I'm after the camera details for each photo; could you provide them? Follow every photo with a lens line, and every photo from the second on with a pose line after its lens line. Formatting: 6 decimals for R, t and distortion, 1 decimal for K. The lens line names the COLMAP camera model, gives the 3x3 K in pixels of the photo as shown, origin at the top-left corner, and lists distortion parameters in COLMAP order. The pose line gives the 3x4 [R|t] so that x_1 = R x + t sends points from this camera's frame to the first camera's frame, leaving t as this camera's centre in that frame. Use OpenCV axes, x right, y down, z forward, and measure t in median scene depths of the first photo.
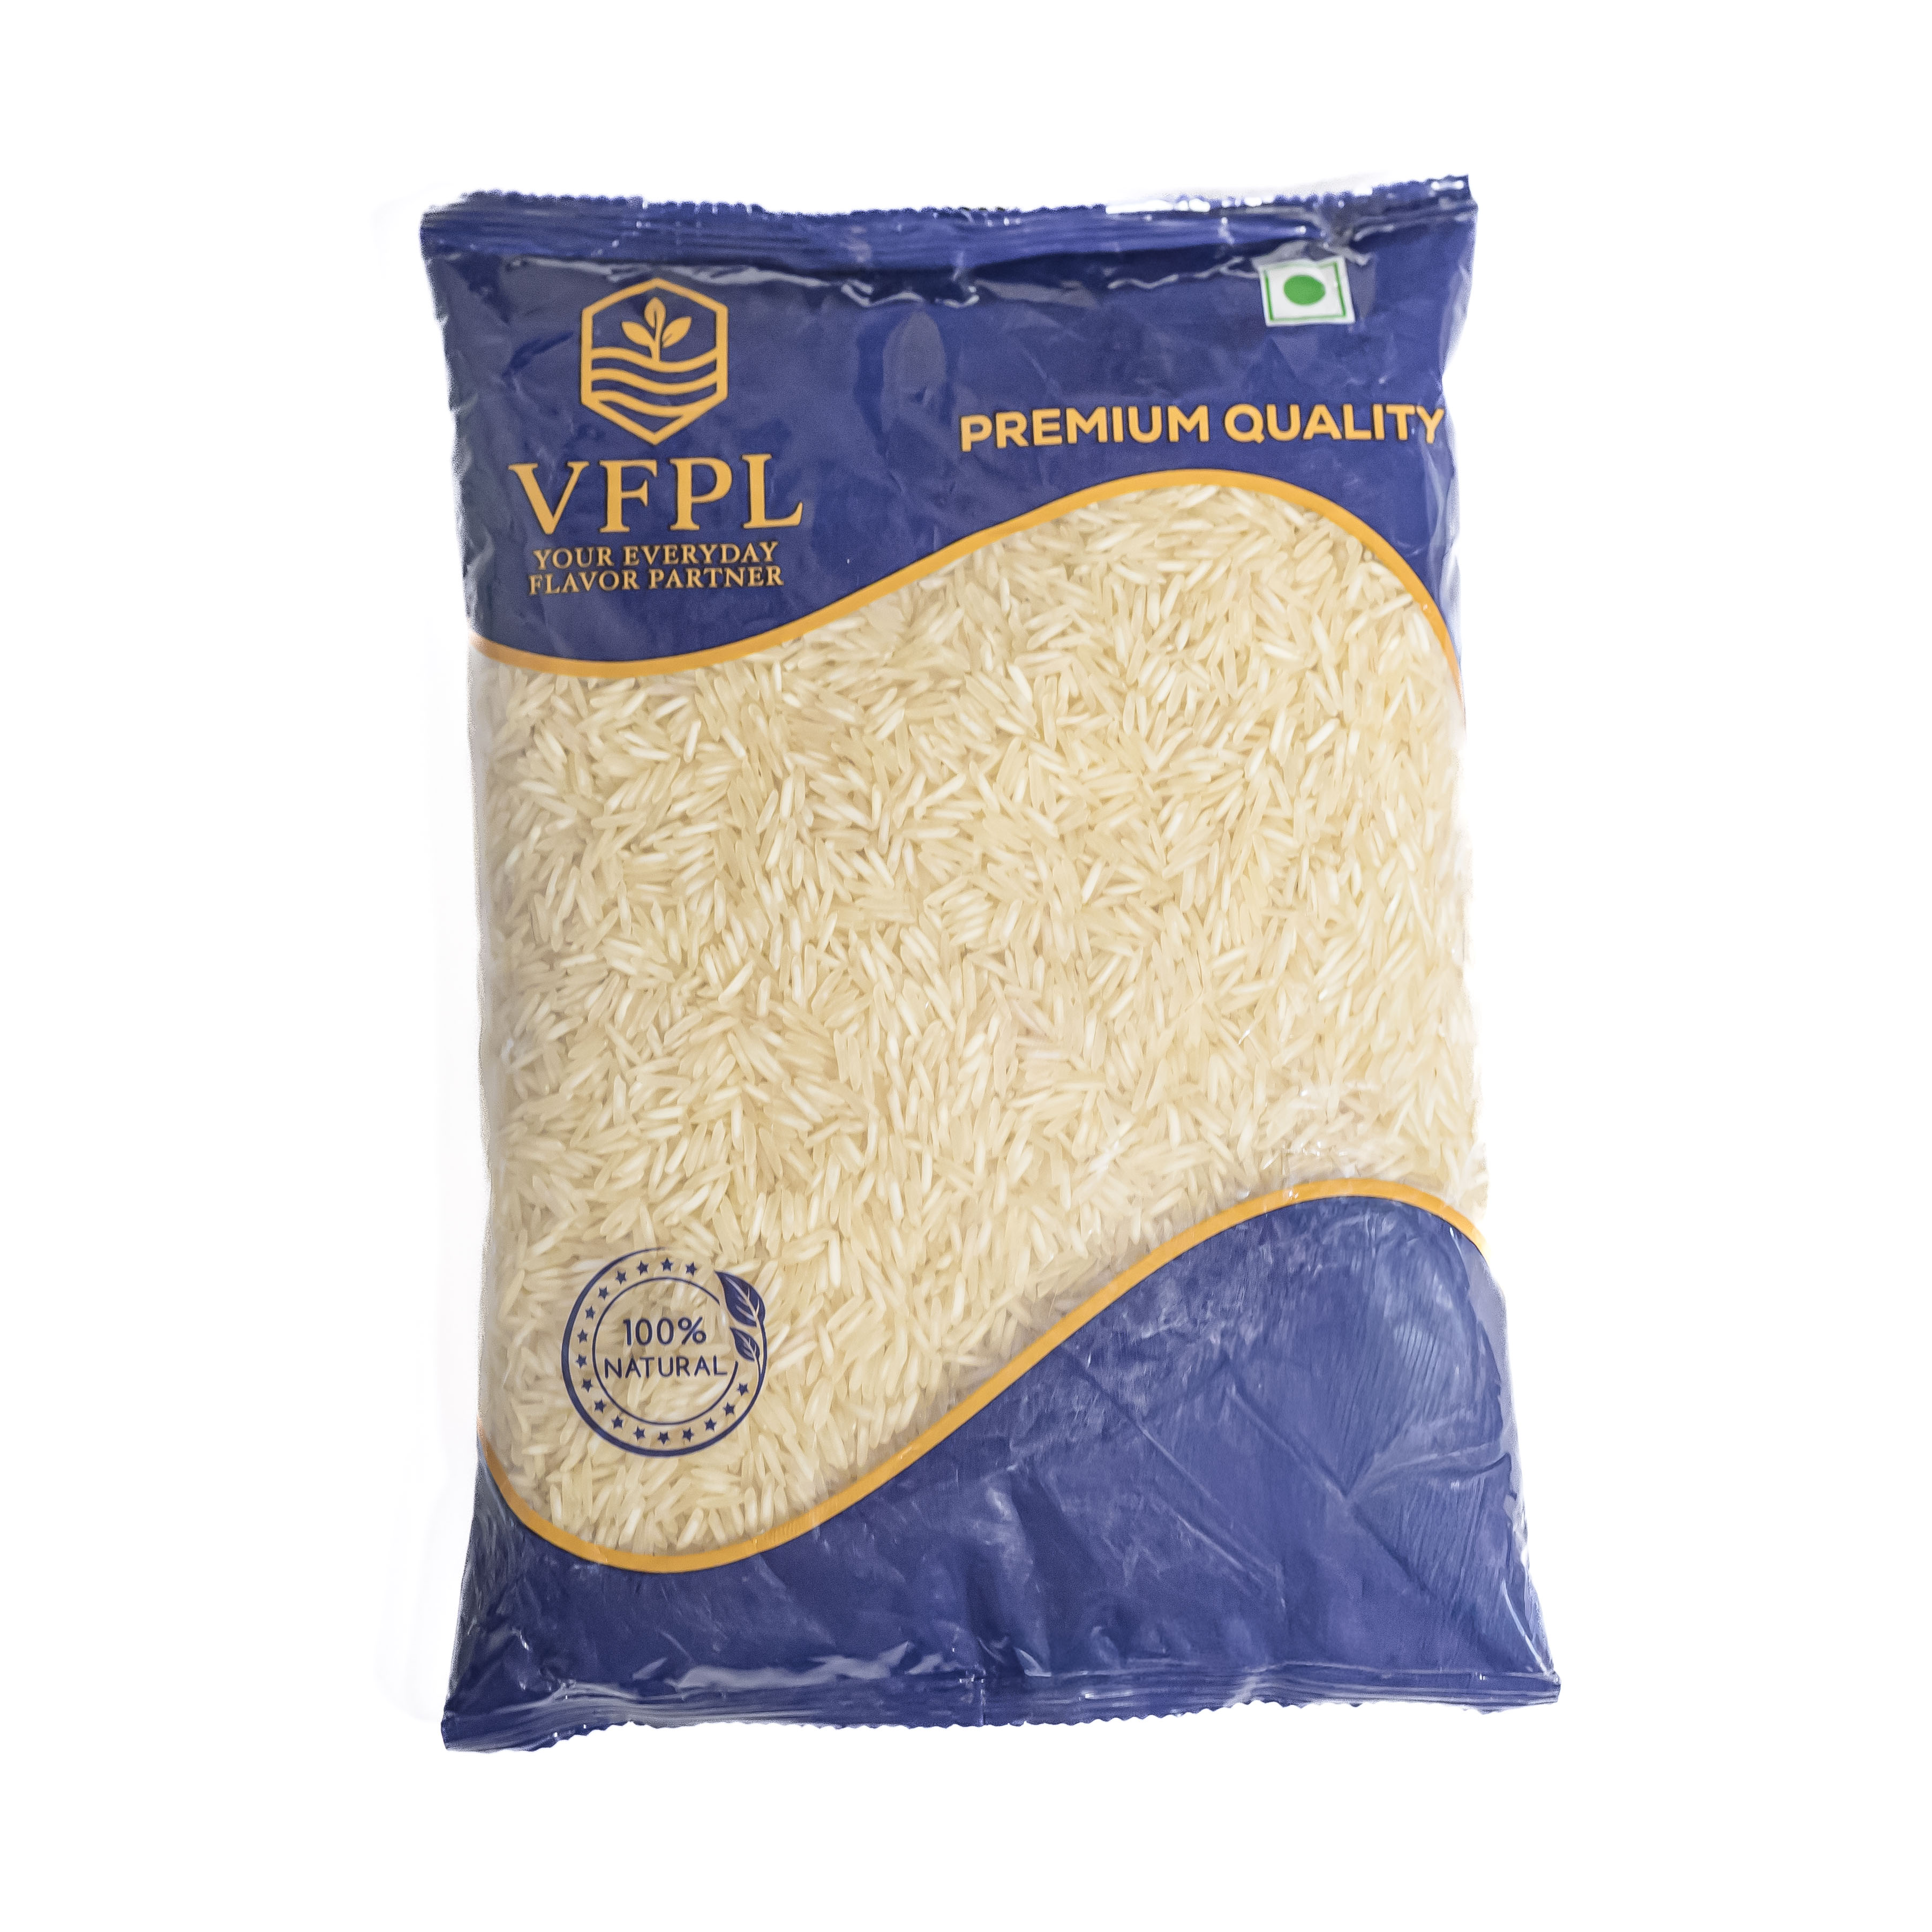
lens RADIAL K [[3276.9, 0, 962.5], [0, 3276.9, 966.5], [0, 0, 1]] dist [-0.140760, 0.016965]
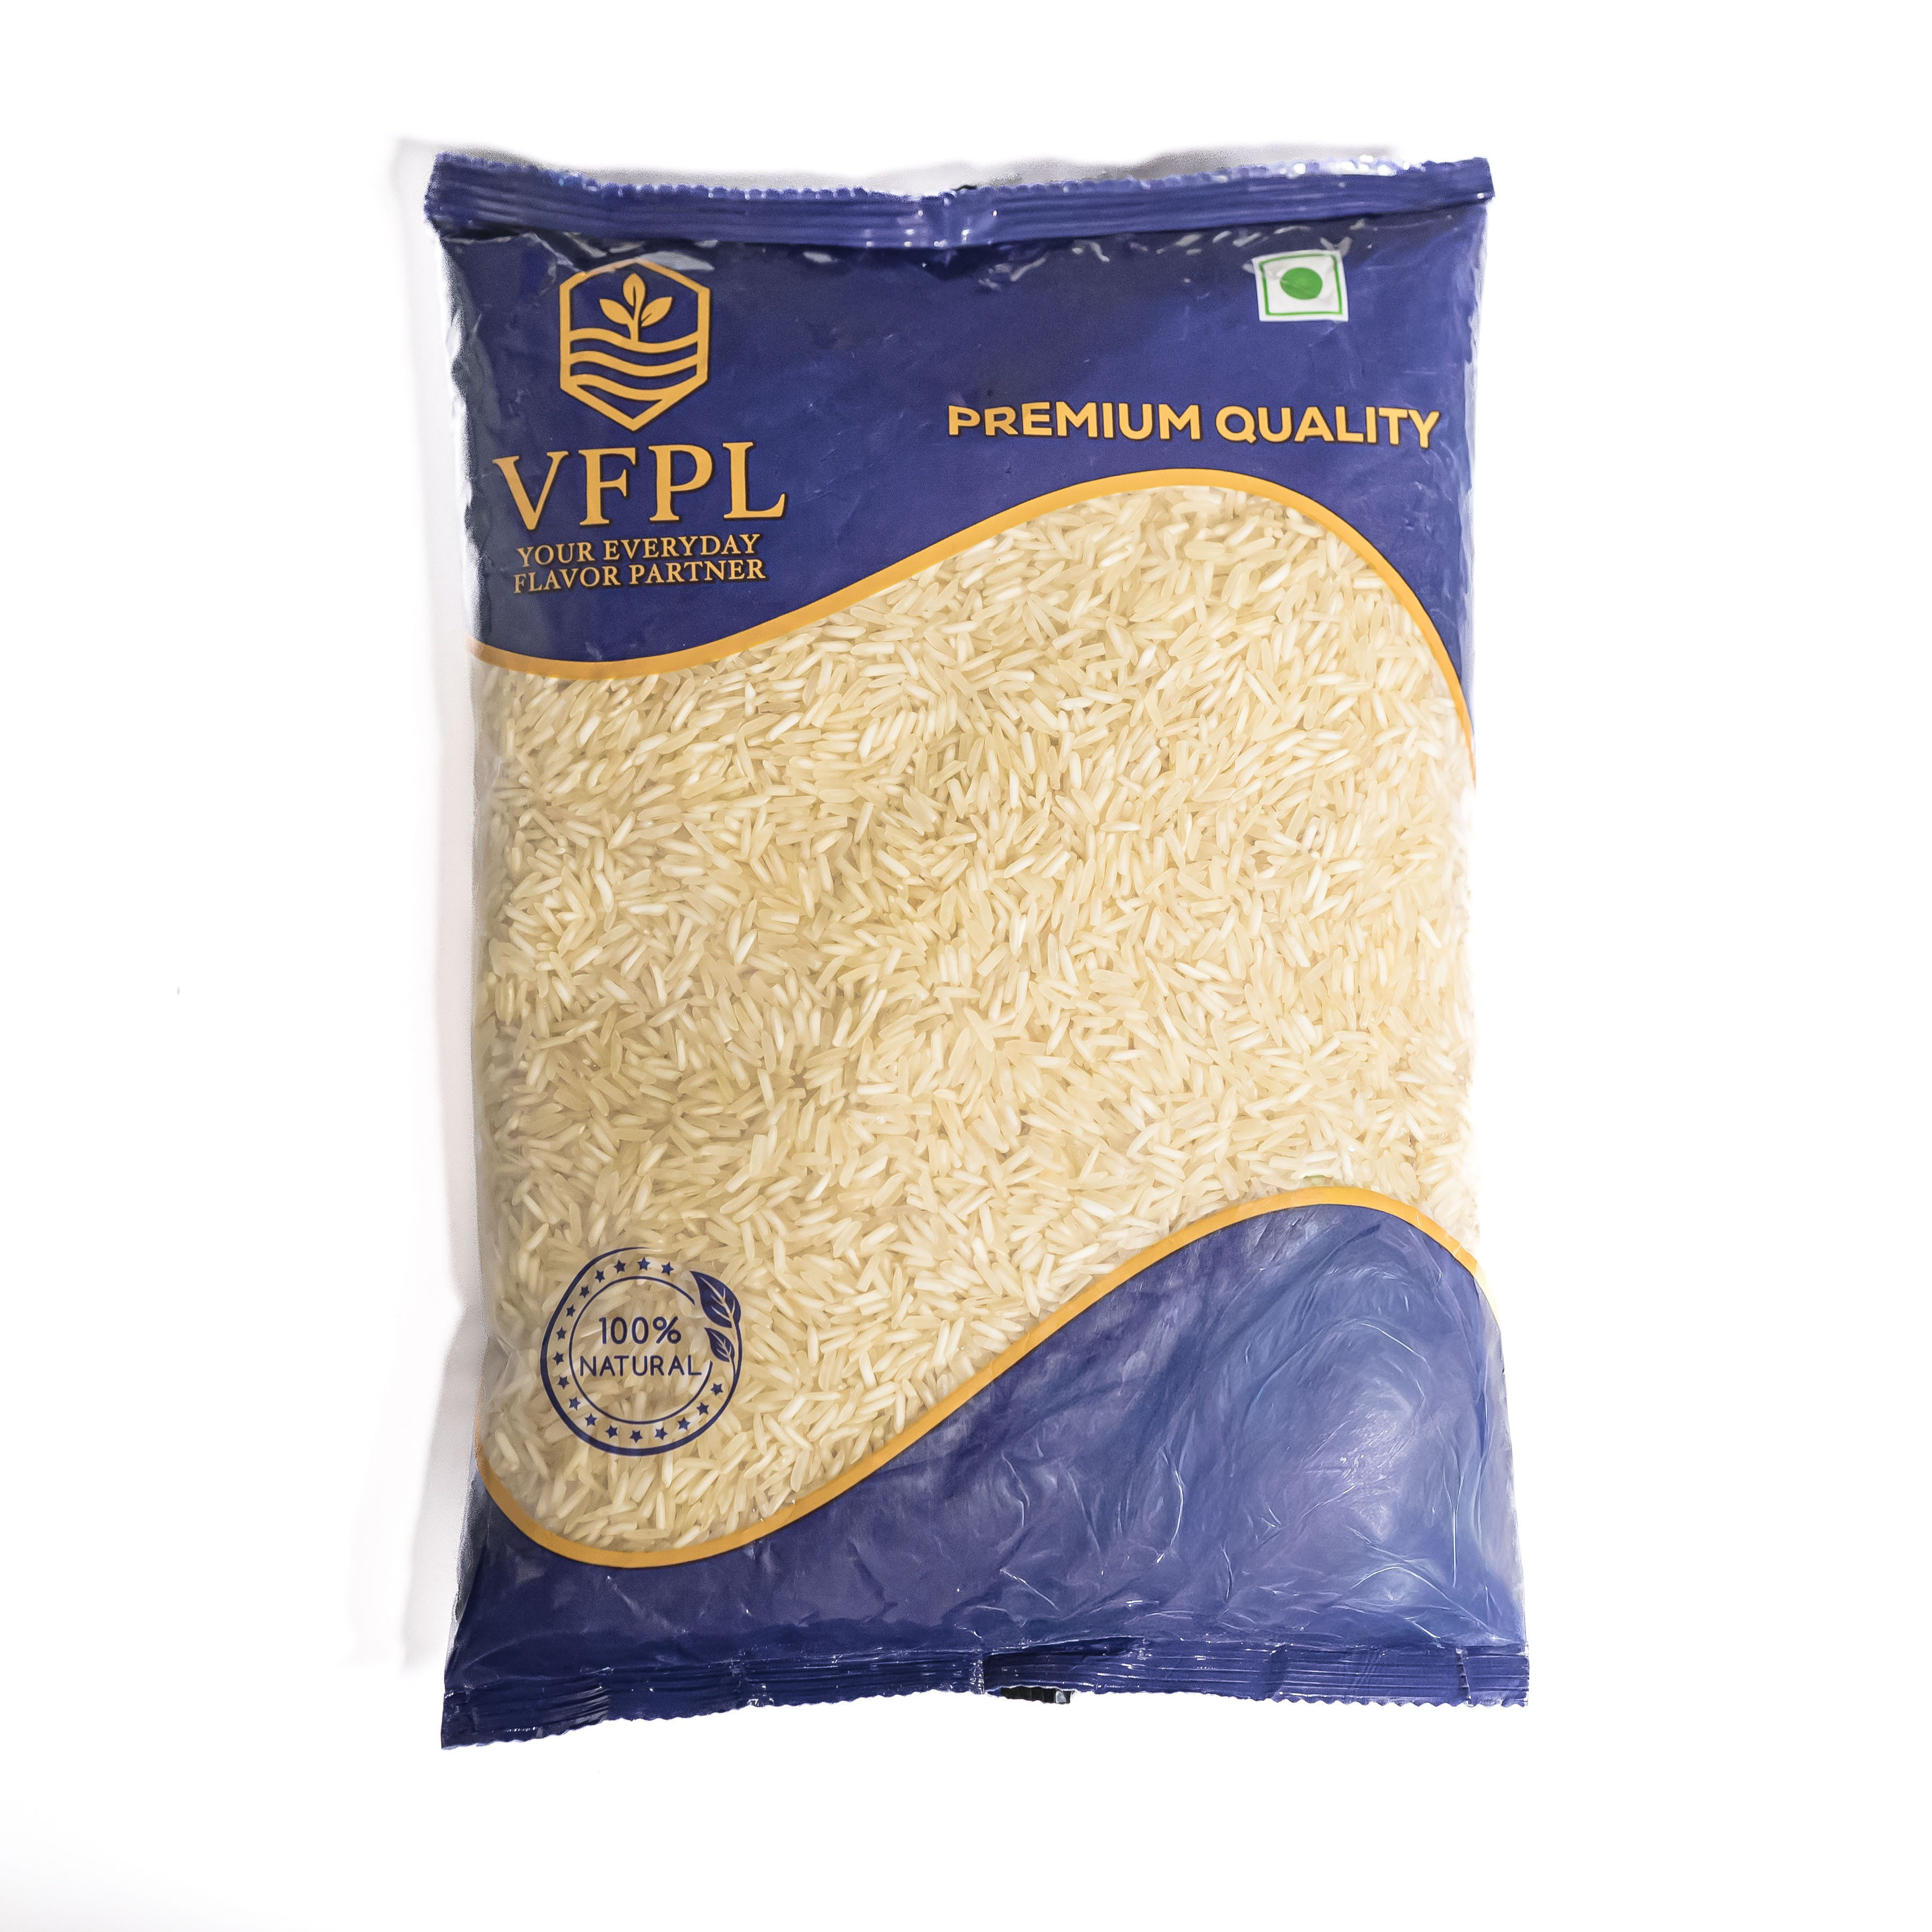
lens RADIAL K [[2816.2, 0, 987.6], [0, 2816.2, 967.4], [0, 0, 1]] dist [0.077067, -0.003975]
pose [[0.999738, 0.014502, 0.017732, -0.001143], [-0.014392, 0.999876, -0.006329, 0.004163], [-0.017821, 0.006073, 0.999823, 0.150437]]
